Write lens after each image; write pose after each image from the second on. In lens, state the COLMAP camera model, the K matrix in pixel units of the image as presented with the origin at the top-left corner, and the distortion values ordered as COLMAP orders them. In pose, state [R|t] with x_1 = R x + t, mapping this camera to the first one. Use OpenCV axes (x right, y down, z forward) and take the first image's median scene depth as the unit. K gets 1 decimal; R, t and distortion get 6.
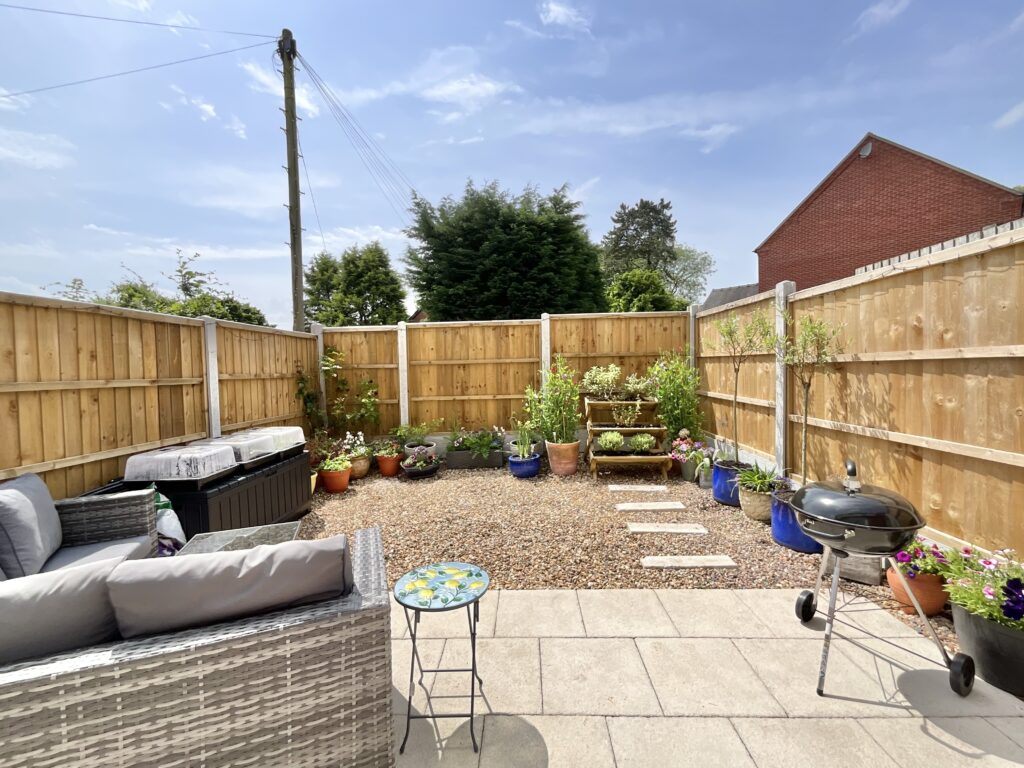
lens RADIAL K [[417.0, 0, 510.9], [0, 417.0, 384.9], [0, 0, 1]] dist [-0.000532, 0.001148]
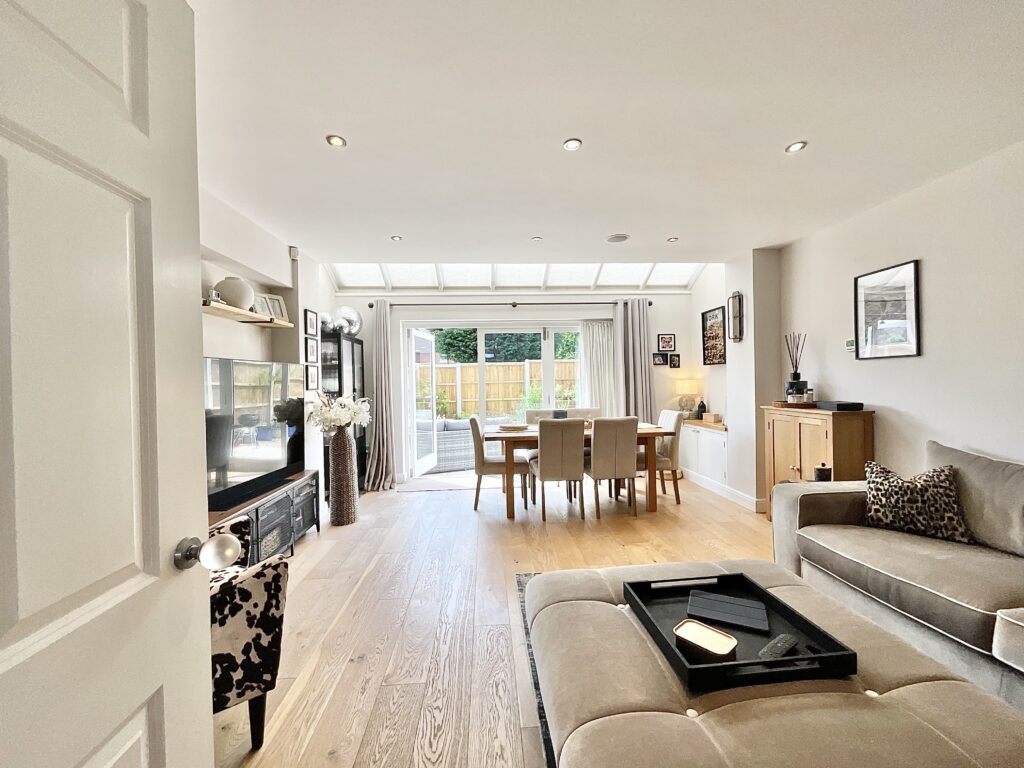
lens RADIAL K [[417.0, 0, 510.9], [0, 417.0, 384.9], [0, 0, 1]] dist [-0.000532, 0.001148]
pose [[0.994964, 0.000512, 0.100232, -0.212158], [0.002482, 0.999555, -0.029739, 0.019943], [-0.100203, 0.029838, 0.994519, -1.100587]]
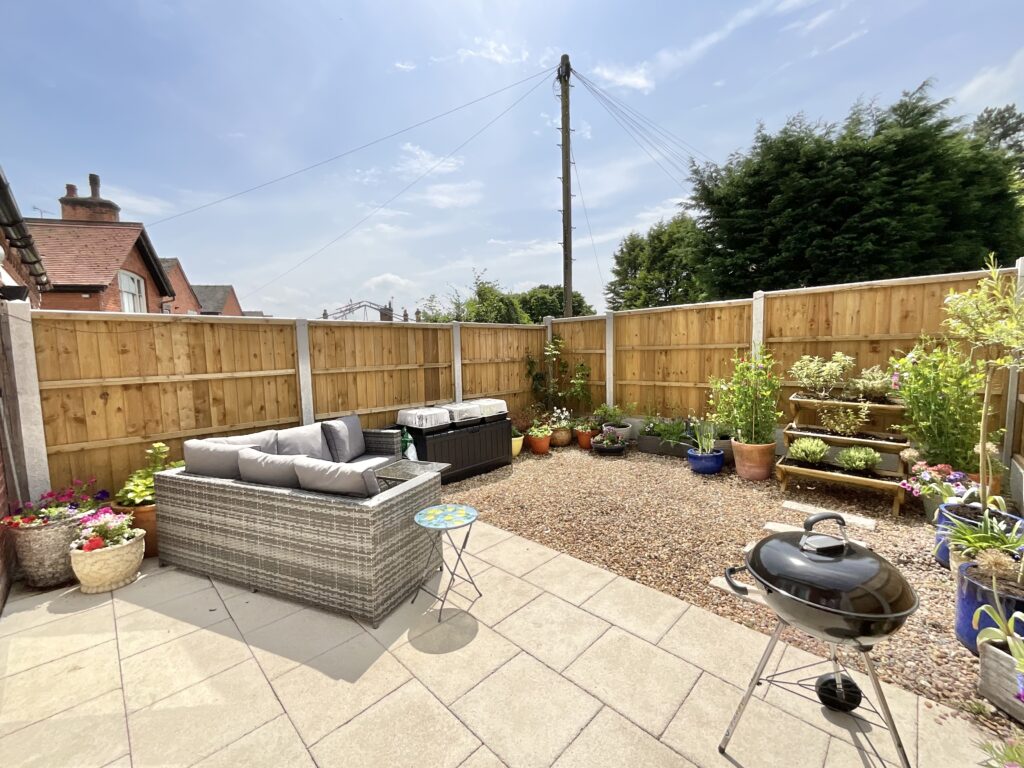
lens RADIAL K [[417.0, 0, 510.9], [0, 417.0, 384.9], [0, 0, 1]] dist [-0.000532, 0.001148]
pose [[0.738791, 0.060574, -0.671207, 0.290882], [-0.017300, 0.997329, 0.070963, -0.031538], [0.673713, -0.040815, 0.737865, 0.018112]]
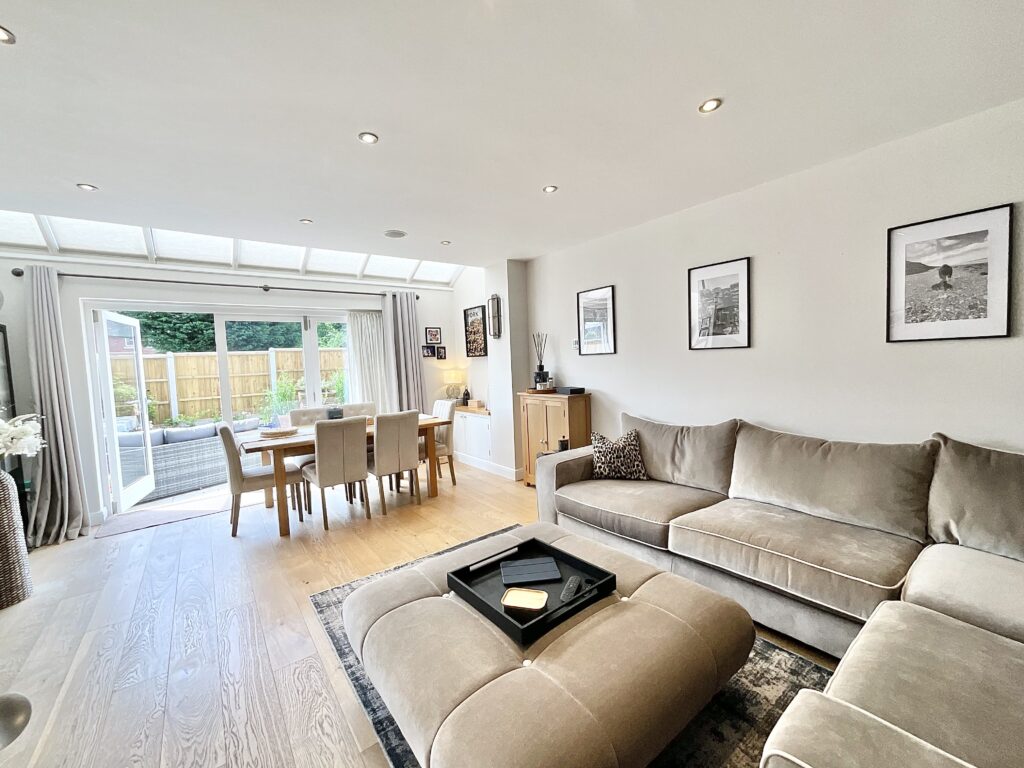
lens RADIAL K [[417.0, 0, 510.9], [0, 417.0, 384.9], [0, 0, 1]] dist [-0.000532, 0.001148]
pose [[0.774379, -0.049846, 0.630756, -0.267845], [0.046574, 0.998678, 0.021742, -0.000731], [-0.631006, 0.012541, 0.775677, -1.089934]]
